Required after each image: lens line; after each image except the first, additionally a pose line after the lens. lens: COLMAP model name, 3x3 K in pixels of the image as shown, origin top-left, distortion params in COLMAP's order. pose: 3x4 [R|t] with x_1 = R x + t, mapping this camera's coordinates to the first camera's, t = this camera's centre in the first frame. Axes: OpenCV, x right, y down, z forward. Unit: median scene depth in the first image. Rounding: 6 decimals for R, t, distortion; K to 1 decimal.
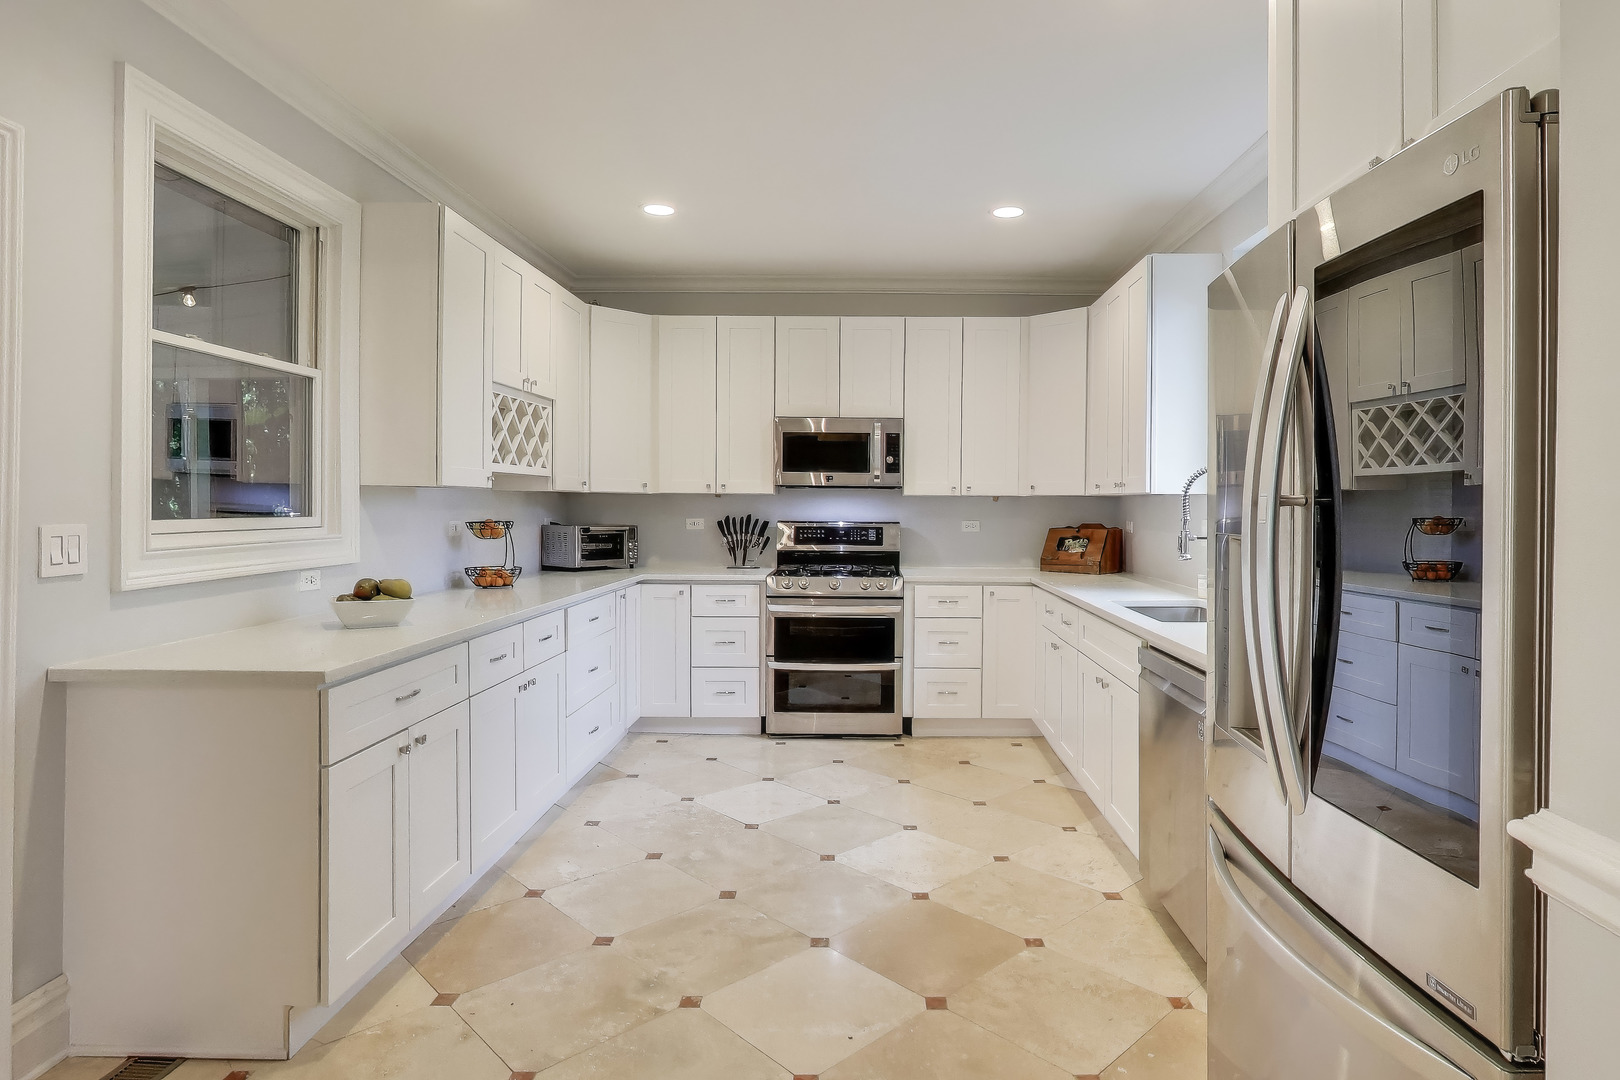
lens RADIAL K [[674.7, 0, 798.2], [0, 674.7, 520.1], [0, 0, 1]] dist [-0.007450, -0.000563]
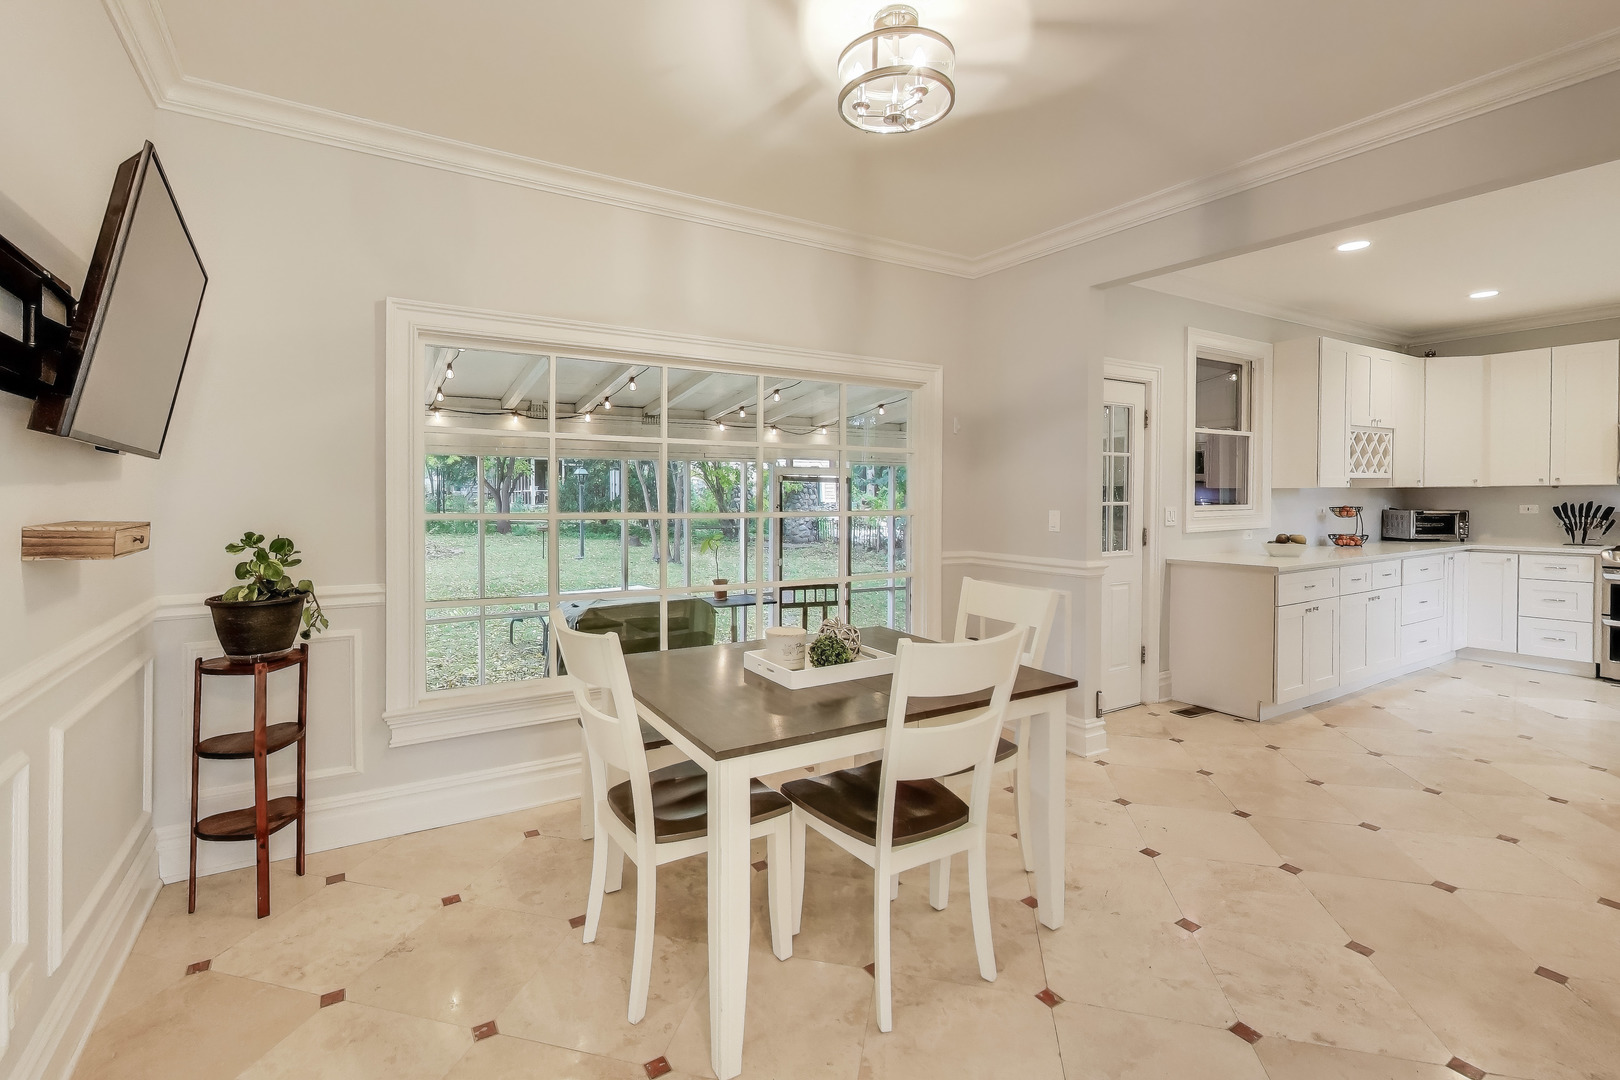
lens RADIAL K [[674.7, 0, 798.2], [0, 674.7, 520.1], [0, 0, 1]] dist [-0.007450, -0.000563]
pose [[0.488020, 0.015443, -0.872696, 0.311049], [-0.003719, 0.999871, 0.015614, 0.012799], [0.872825, -0.004374, 0.488015, -0.931928]]
